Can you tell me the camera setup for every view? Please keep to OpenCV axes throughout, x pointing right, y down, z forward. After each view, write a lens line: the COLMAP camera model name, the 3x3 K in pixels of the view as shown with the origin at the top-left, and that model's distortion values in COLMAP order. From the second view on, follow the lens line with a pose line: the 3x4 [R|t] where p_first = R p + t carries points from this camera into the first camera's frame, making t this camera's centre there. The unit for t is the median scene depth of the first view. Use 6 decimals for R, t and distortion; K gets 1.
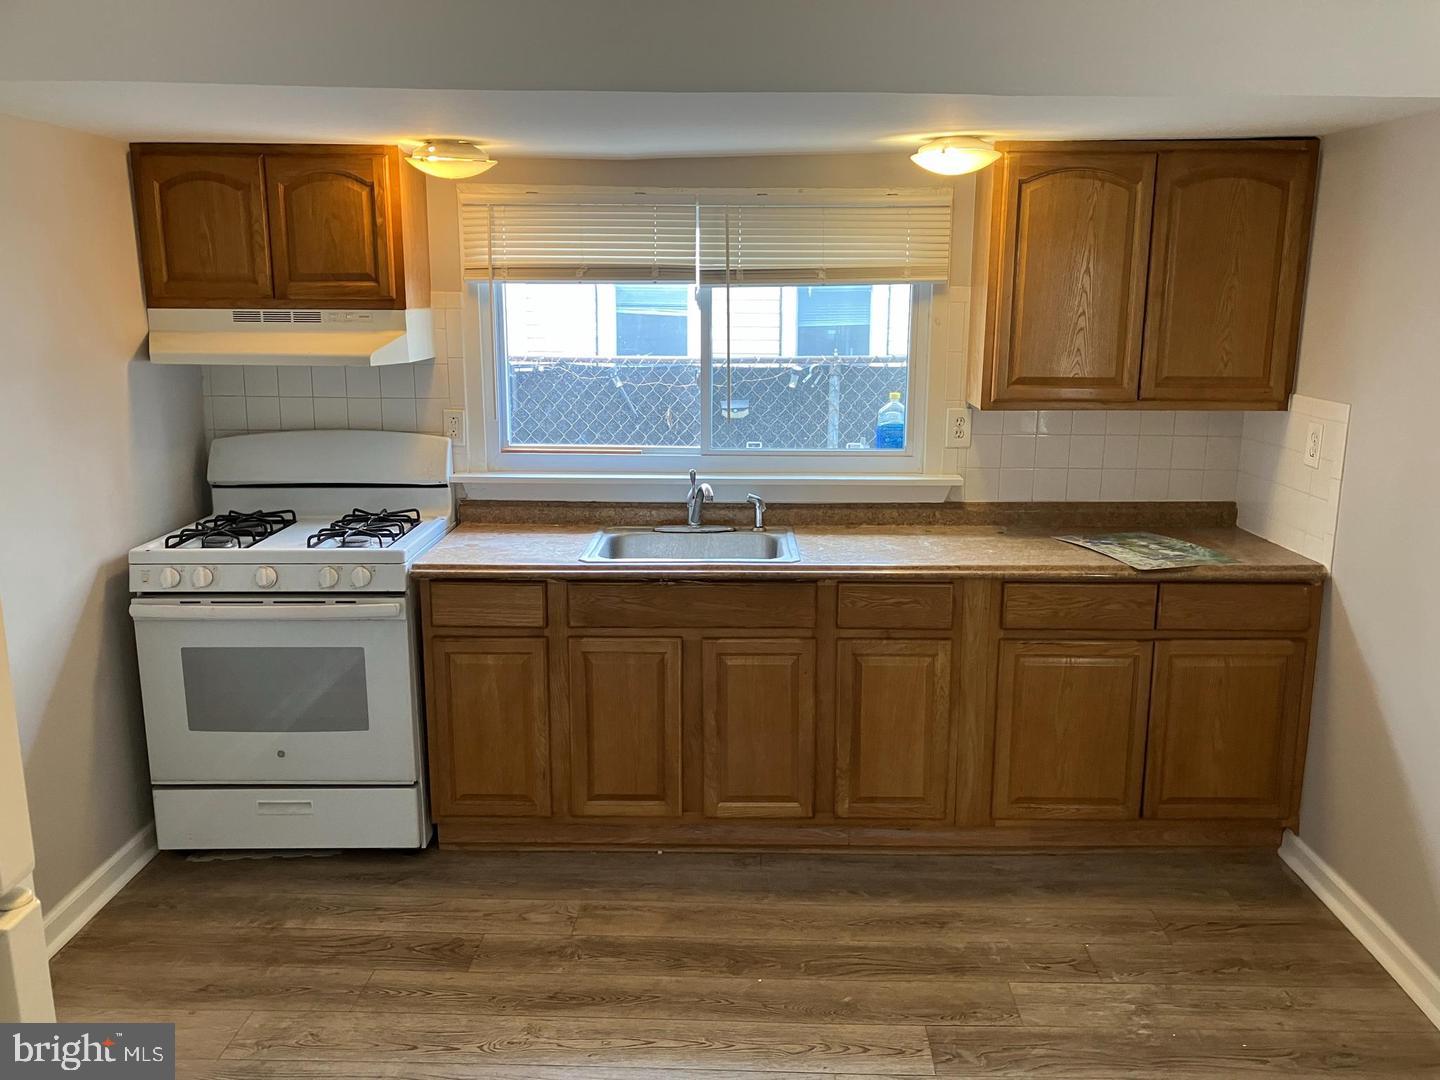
lens RADIAL K [[1157.3, 0, 726.1], [0, 1157.3, 541.9], [0, 0, 1]] dist [0.012087, -0.006021]
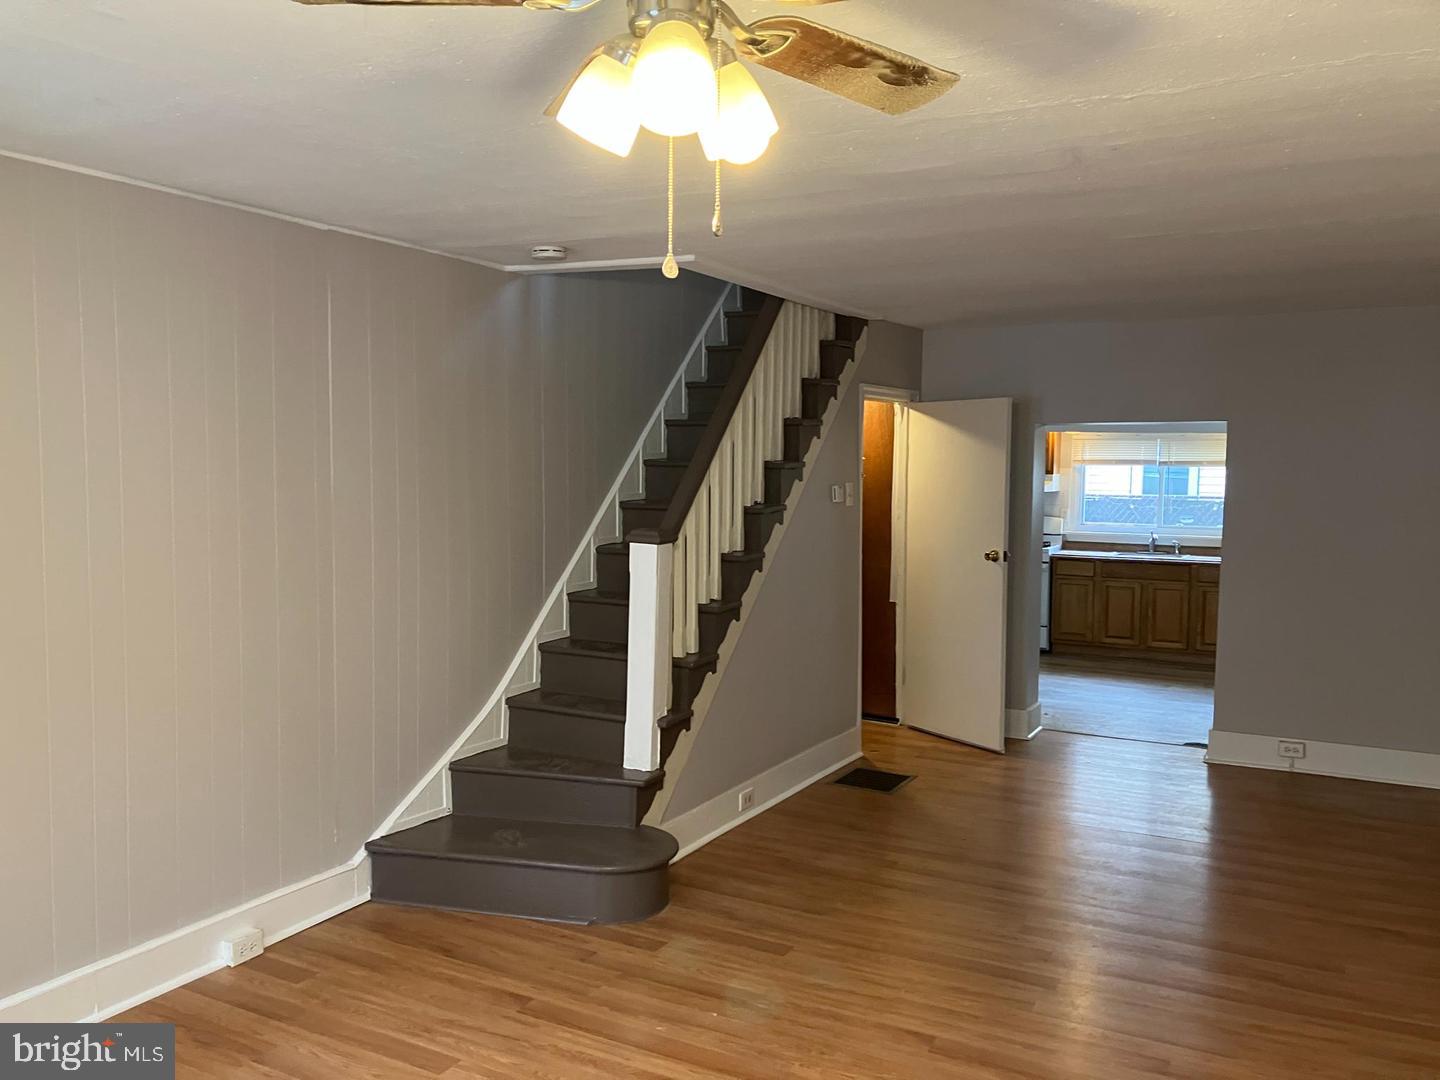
lens RADIAL K [[1157.3, 0, 718.5], [0, 1157.3, 545.9], [0, 0, 1]] dist [0.012087, -0.006021]
pose [[0.892392, 0.039132, -0.449561, 0.320837], [-0.098783, 0.989011, -0.109998, 0.415136], [0.440316, 0.142571, 0.886451, -2.093310]]
